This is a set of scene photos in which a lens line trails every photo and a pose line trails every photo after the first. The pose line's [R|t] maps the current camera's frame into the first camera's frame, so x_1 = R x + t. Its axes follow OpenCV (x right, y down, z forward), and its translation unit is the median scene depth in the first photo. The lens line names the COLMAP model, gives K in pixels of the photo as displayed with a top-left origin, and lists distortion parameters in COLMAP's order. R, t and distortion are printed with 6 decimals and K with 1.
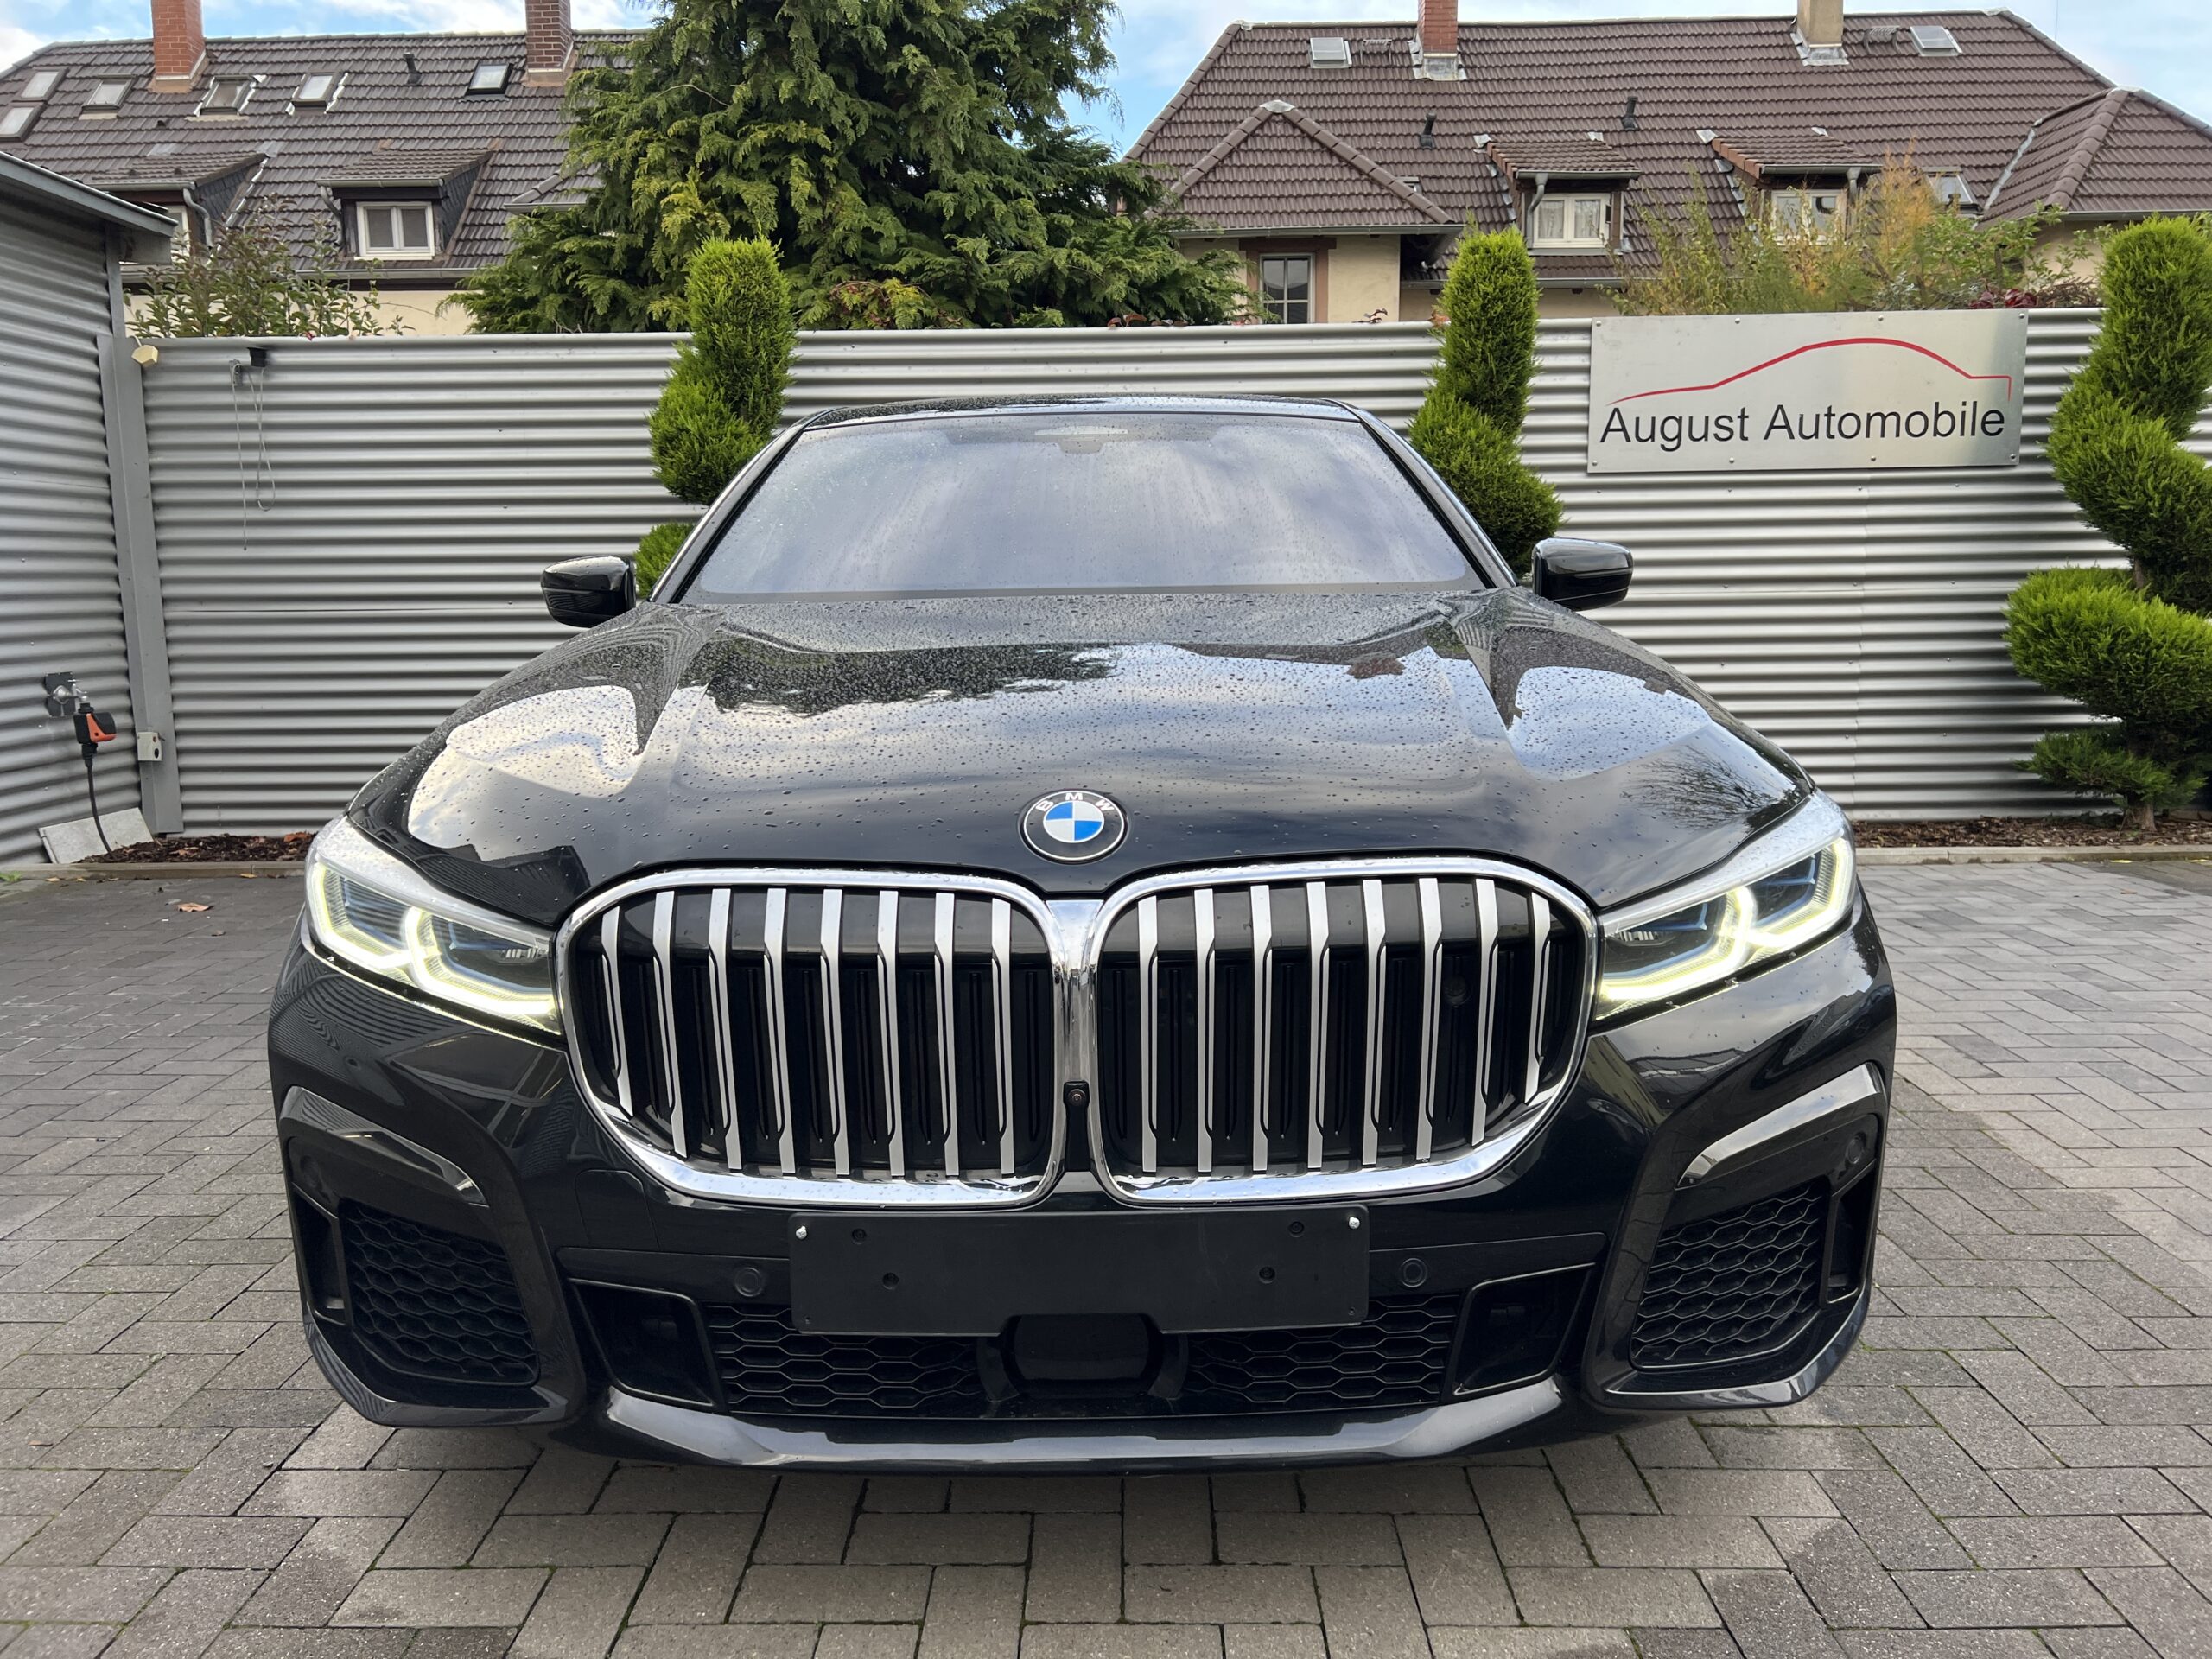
lens RADIAL K [[1631.0, 0, 1106.0], [0, 1631.0, 829.5], [0, 0, 1]] dist [0.049916, -0.065904]
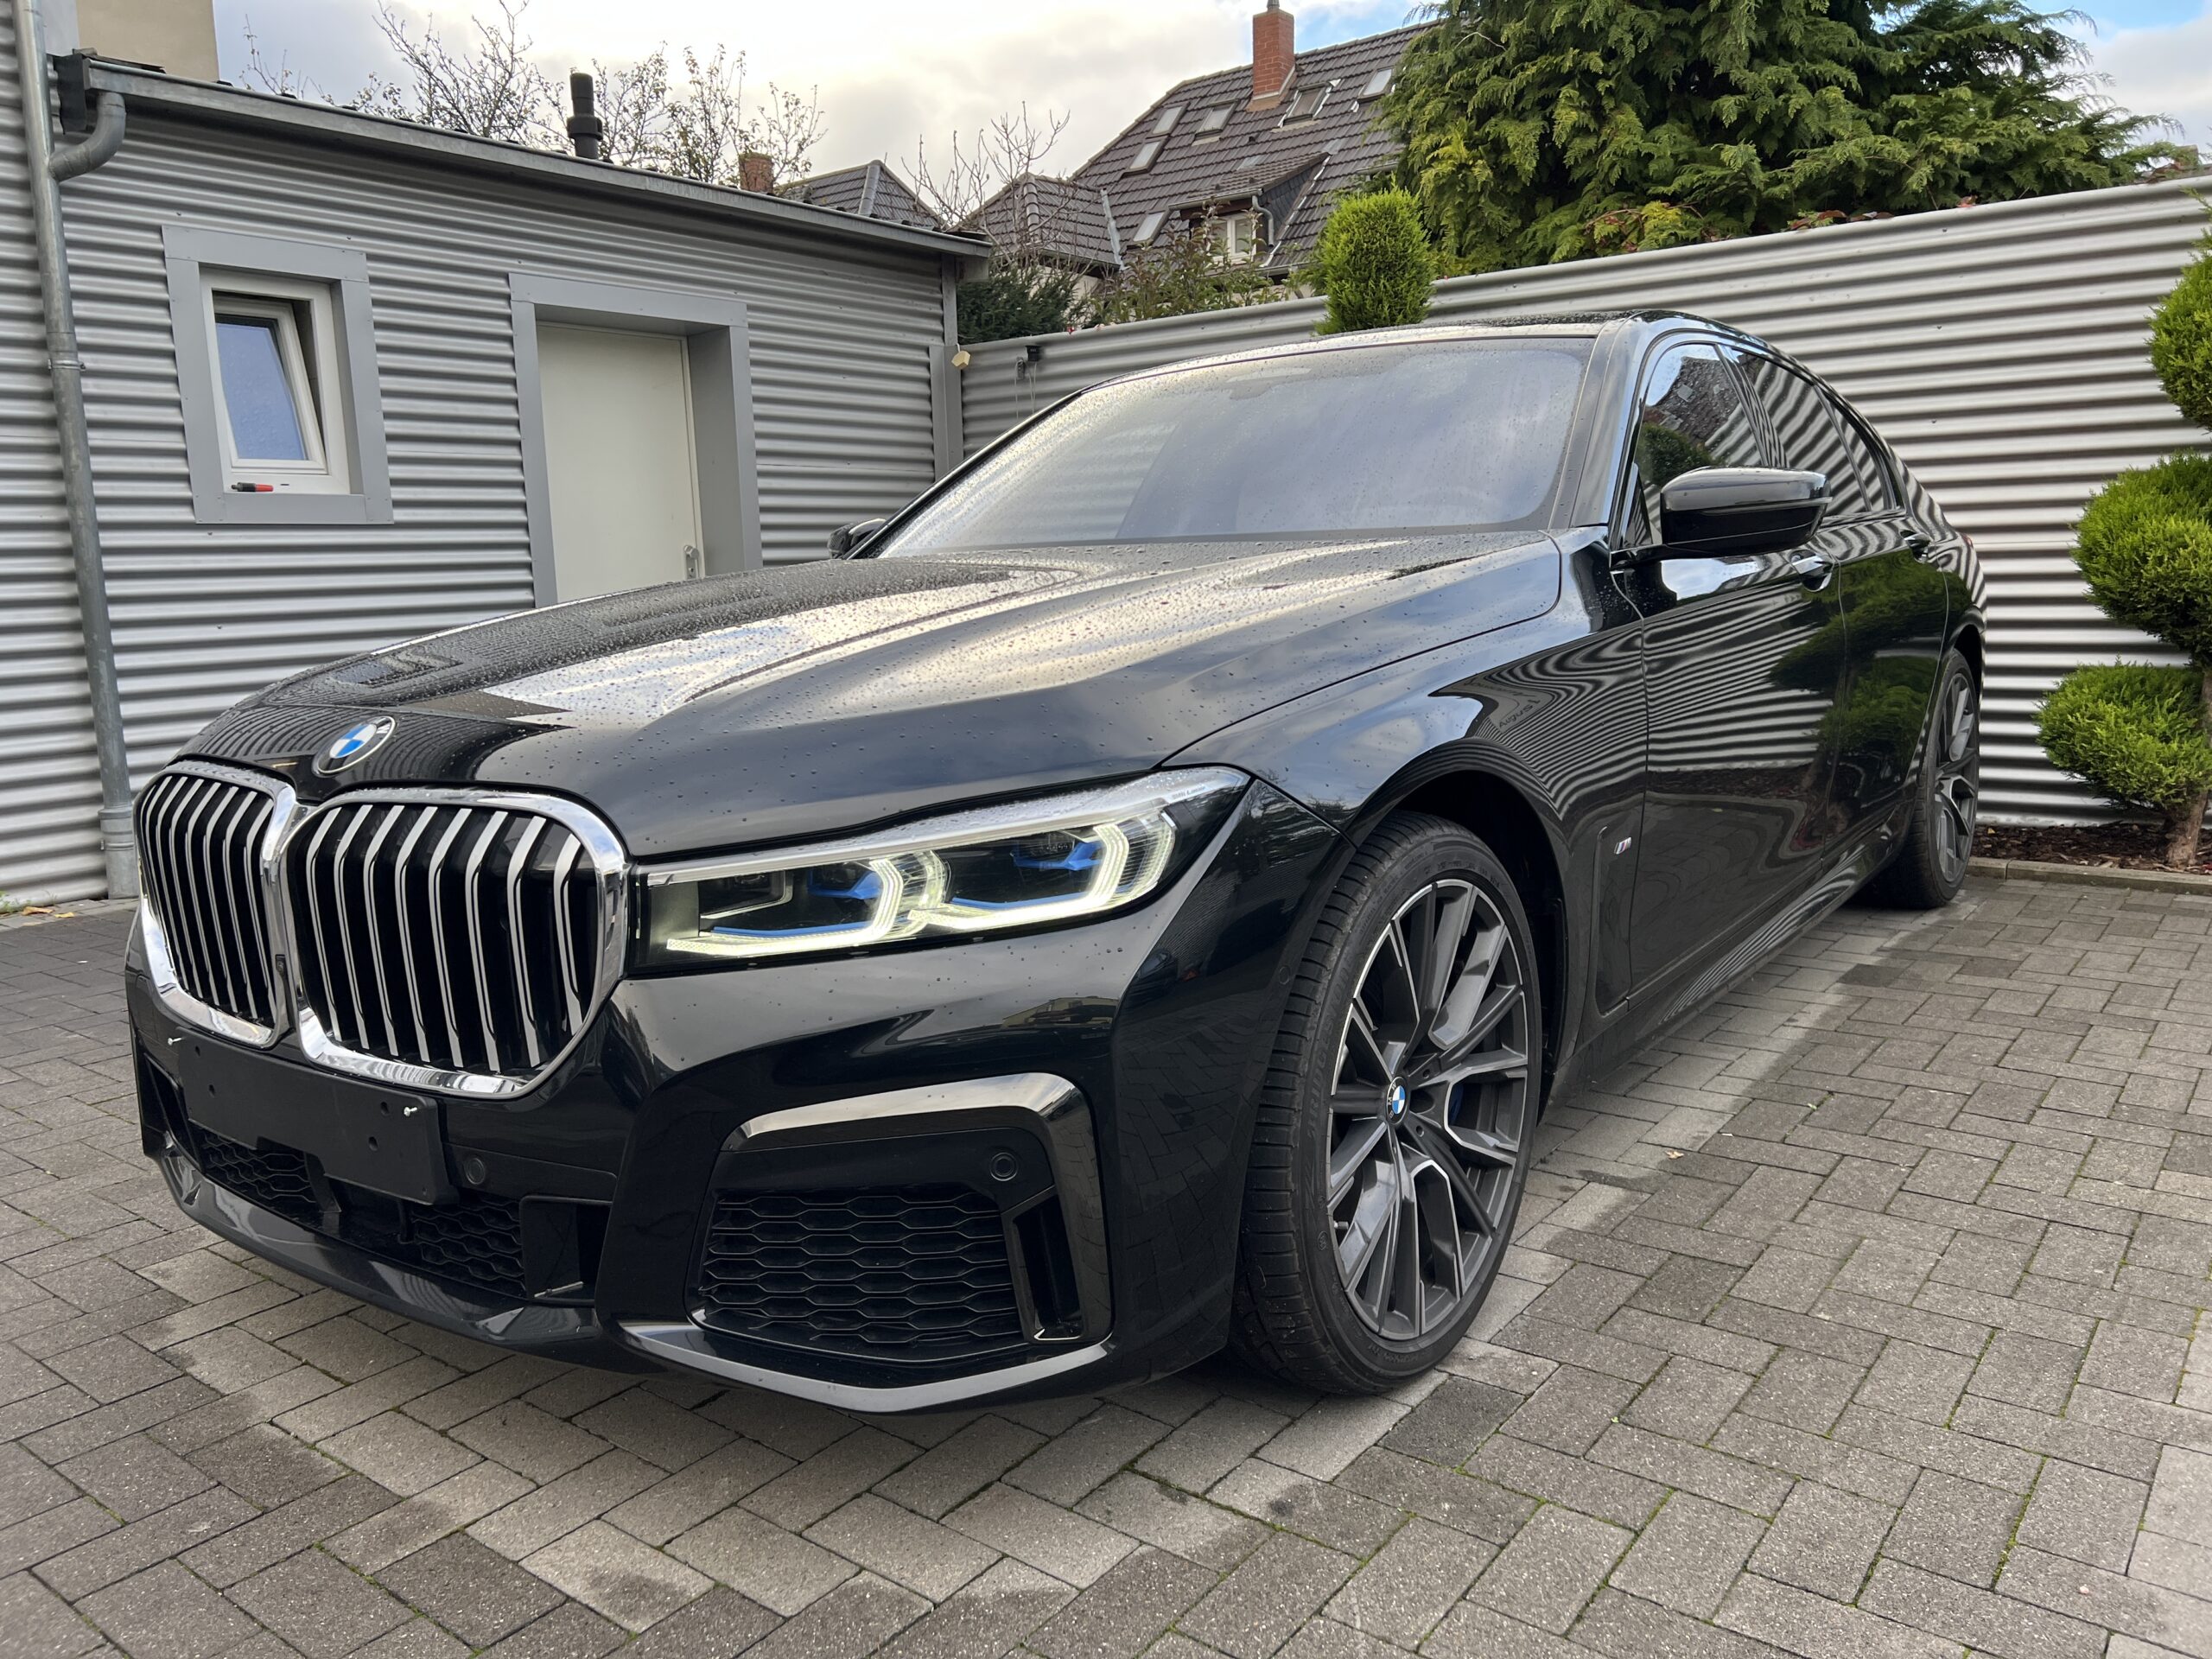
lens RADIAL K [[1685.7, 0, 1106.0], [0, 1685.7, 829.5], [0, 0, 1]] dist [-0.005917, -0.000349]
pose [[0.790168, 0.085934, -0.606836, 0.095004], [-0.073574, 0.996261, 0.045279, -0.003014], [0.608459, 0.008869, 0.793536, 0.029965]]
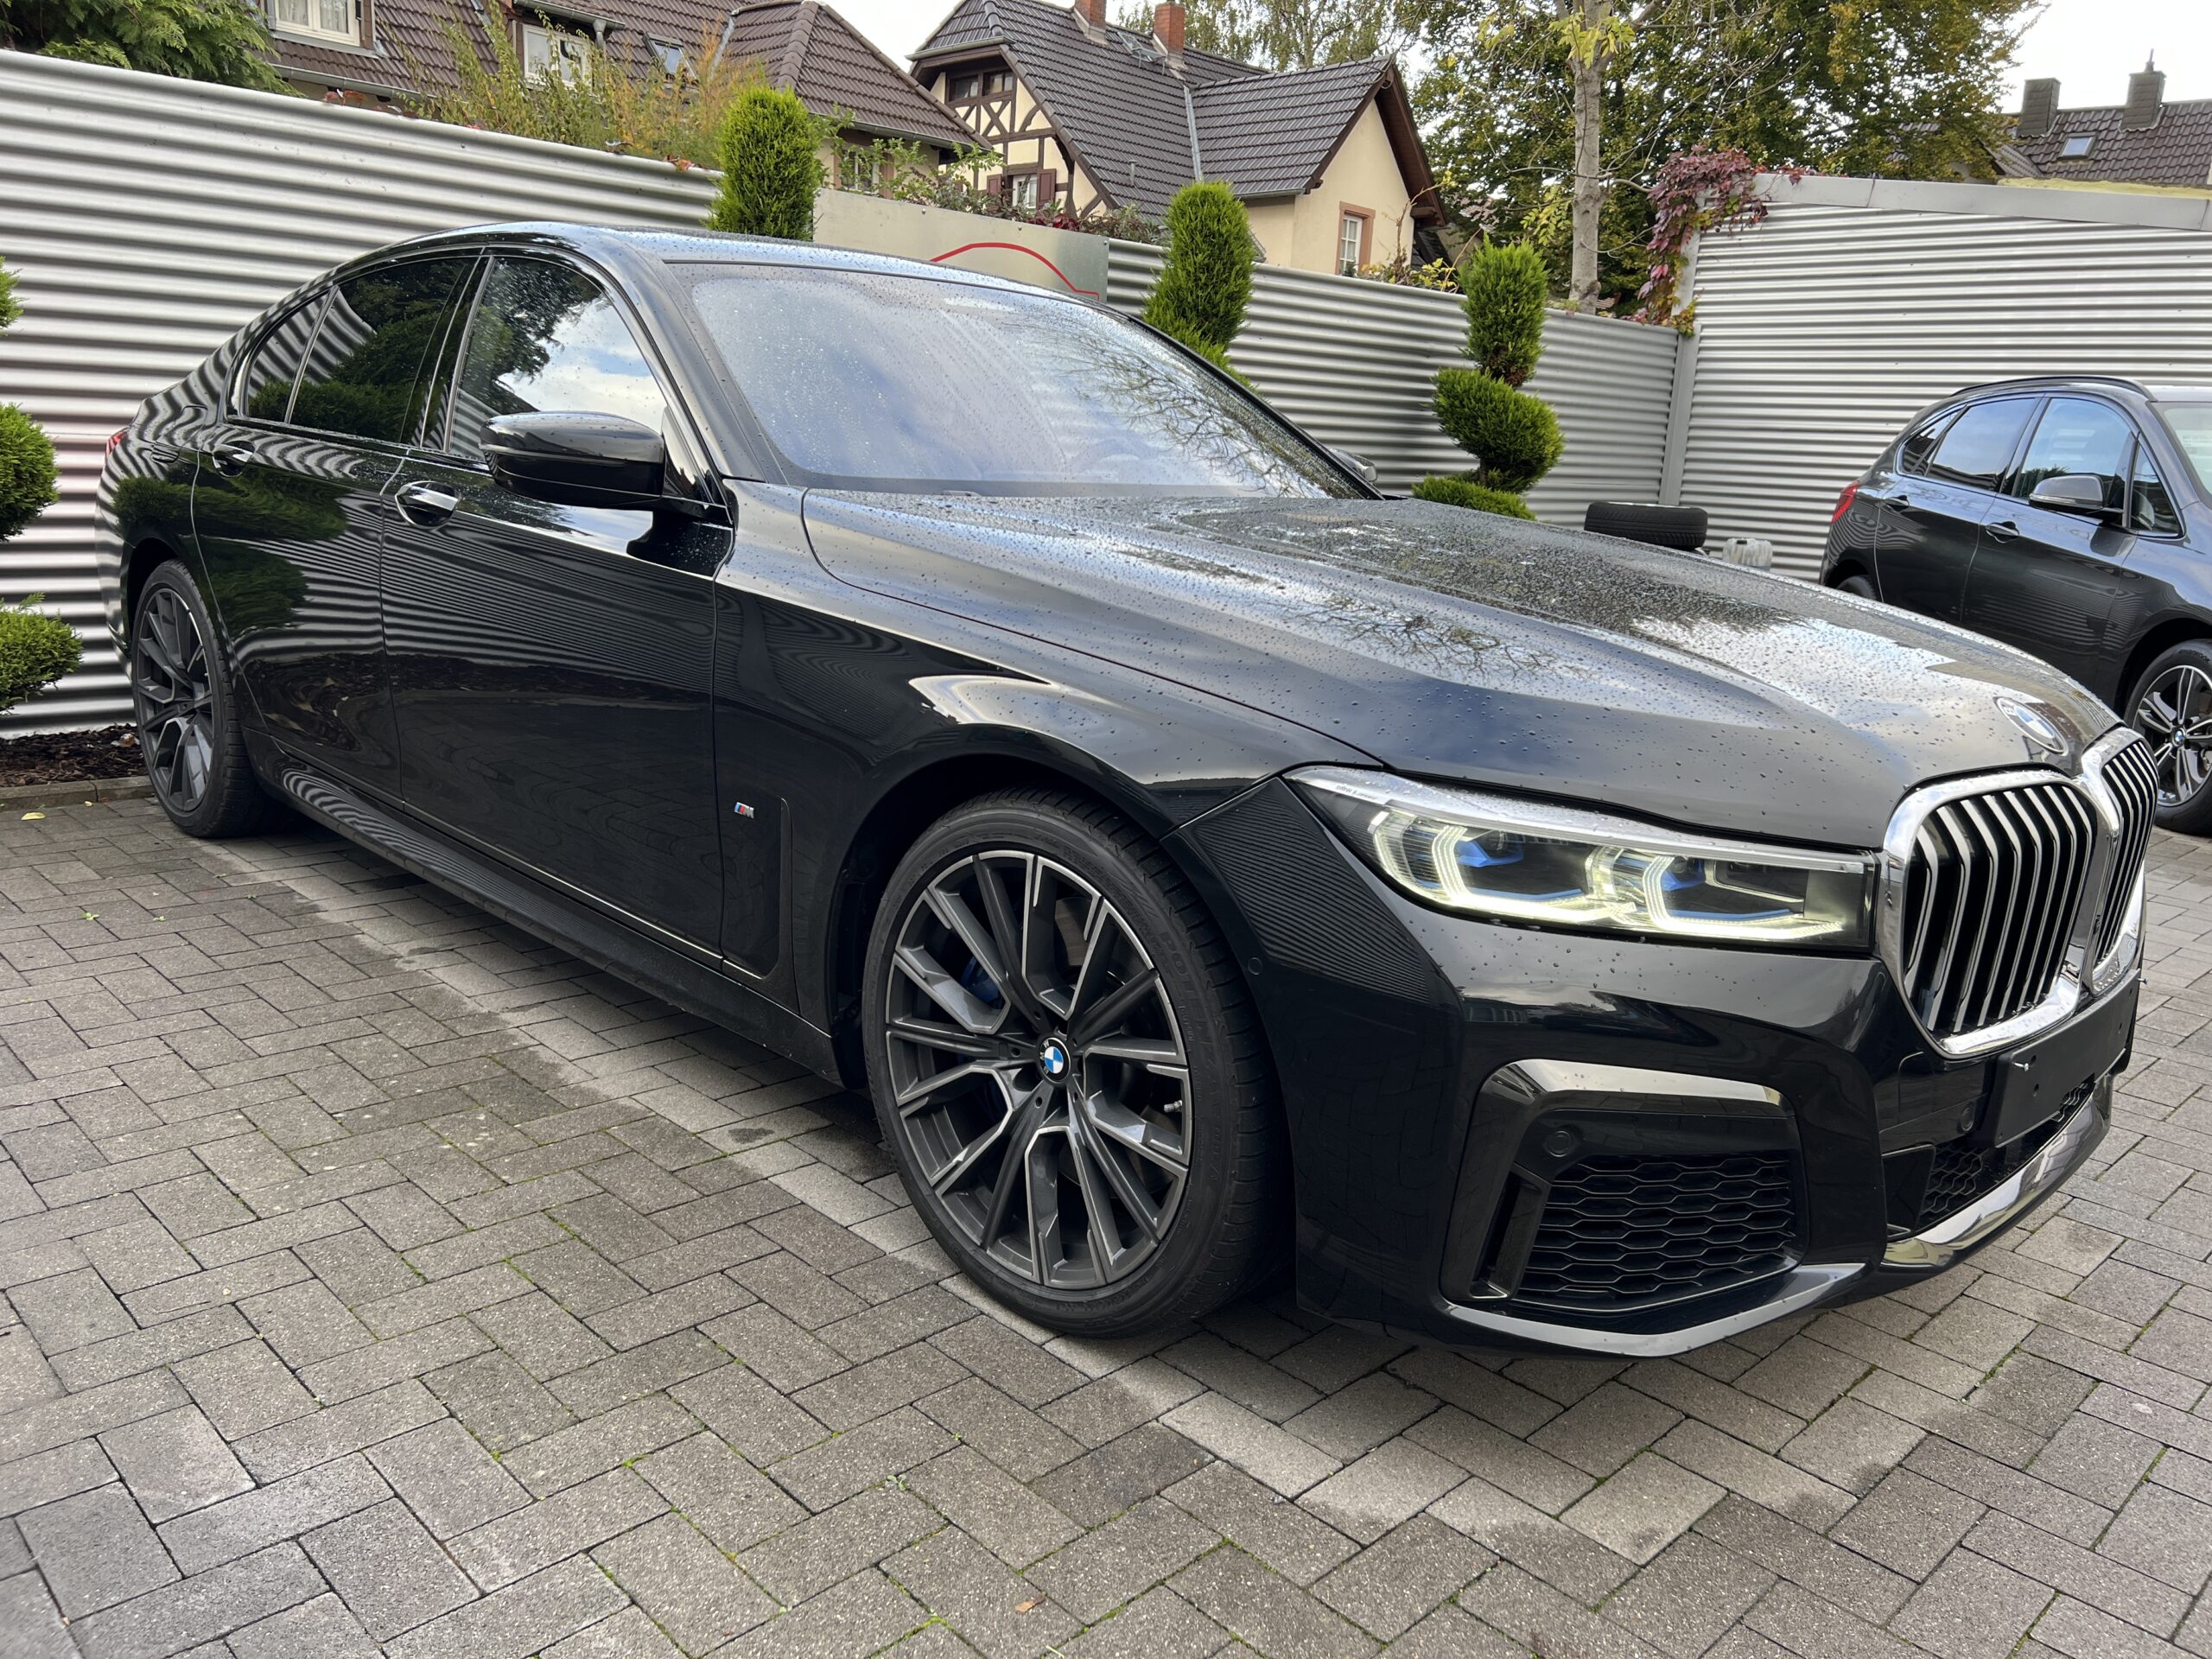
lens RADIAL K [[1690.5, 0, 1103.4], [0, 1690.5, 757.2], [0, 0, 1]] dist [0.035673, -0.004369]
pose [[0.712514, -0.077325, 0.697384, -0.110972], [0.045260, 0.996904, 0.064293, -0.006669], [-0.700197, -0.014246, 0.713808, 0.039920]]
